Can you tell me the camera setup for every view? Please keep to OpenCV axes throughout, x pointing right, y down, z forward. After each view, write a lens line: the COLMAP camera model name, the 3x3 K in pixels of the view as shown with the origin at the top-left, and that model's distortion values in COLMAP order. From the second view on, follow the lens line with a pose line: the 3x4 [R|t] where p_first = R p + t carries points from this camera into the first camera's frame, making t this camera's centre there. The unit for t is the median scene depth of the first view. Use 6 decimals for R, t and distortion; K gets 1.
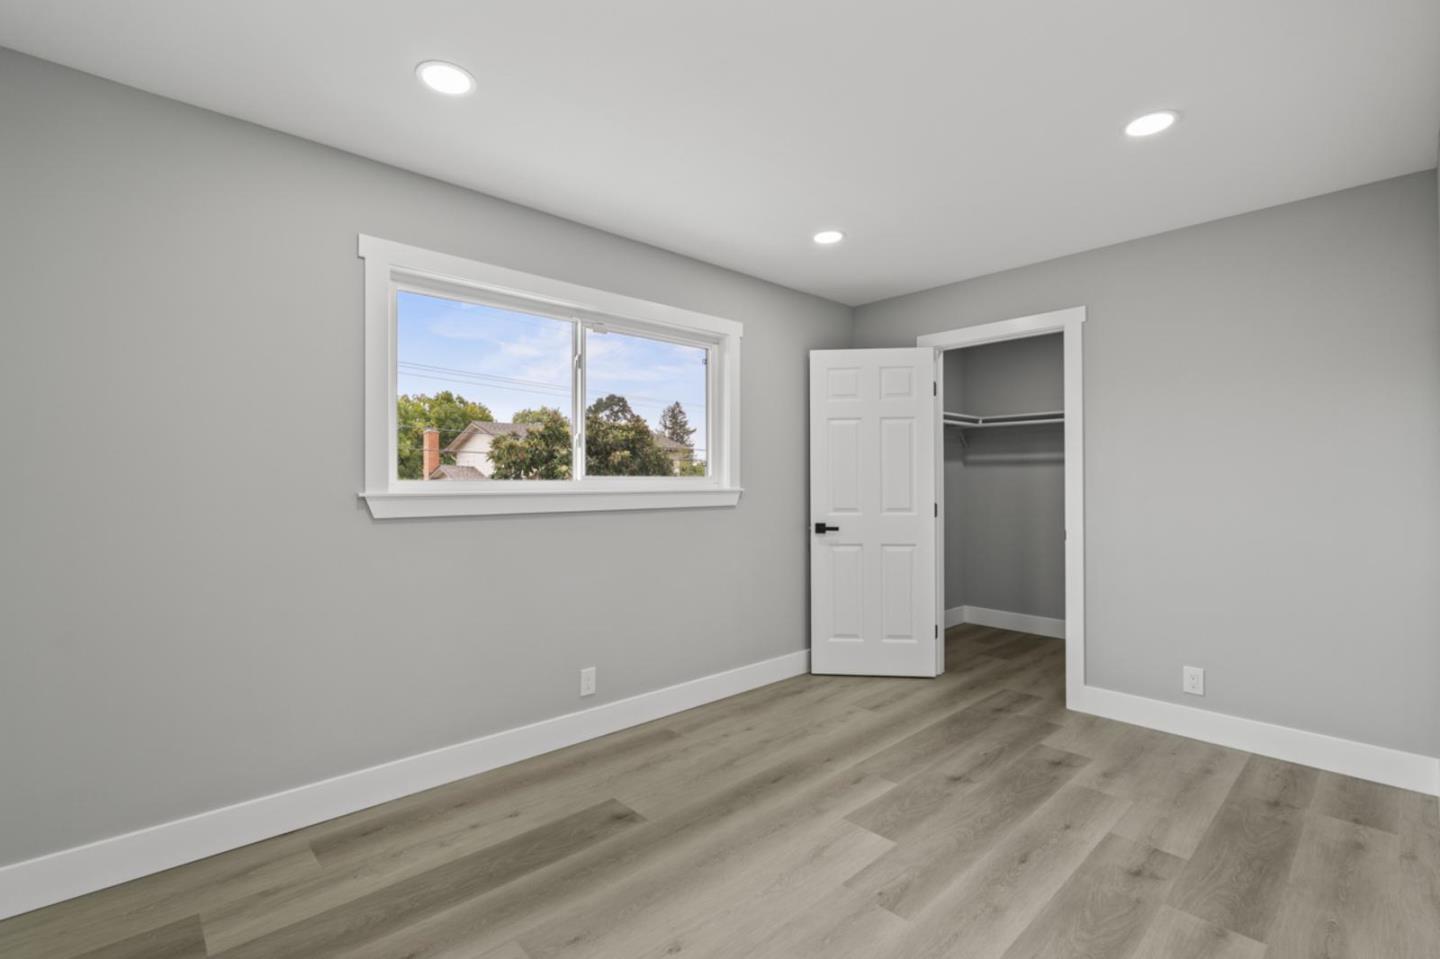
lens RADIAL K [[653.2, 0, 718.2], [0, 653.2, 483.9], [0, 0, 1]] dist [-0.003562, -0.000287]
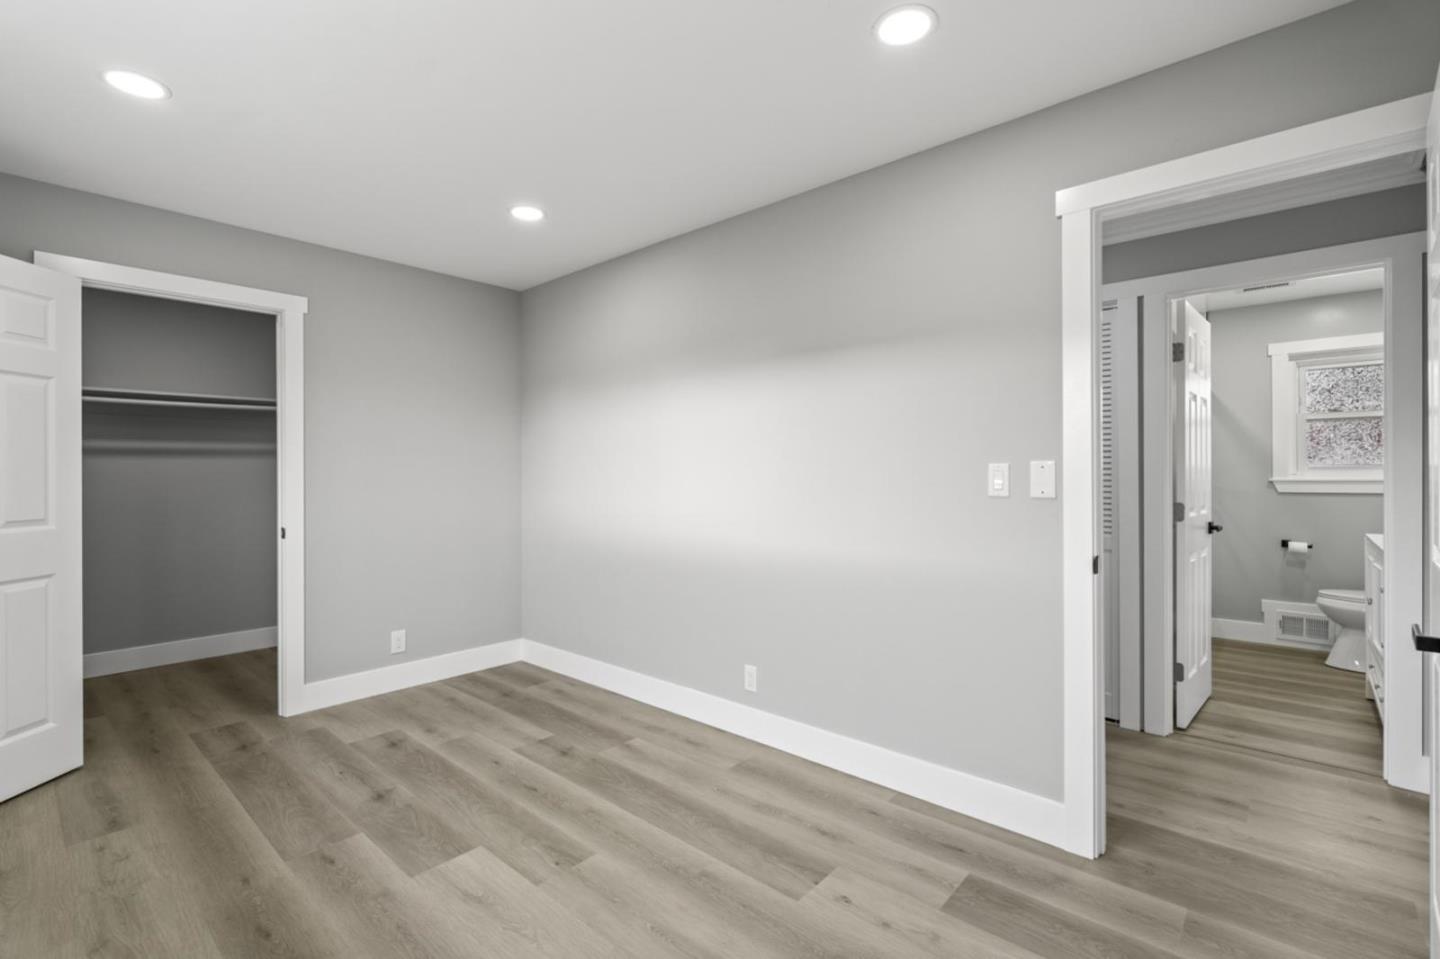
lens RADIAL K [[653.2, 0, 718.2], [0, 653.2, 483.9], [0, 0, 1]] dist [-0.003562, -0.000287]
pose [[-0.100346, -0.013214, 0.994865, -0.575260], [0.004370, 0.999896, 0.013722, -0.004027], [-0.994943, 0.005725, -0.100278, 0.582908]]
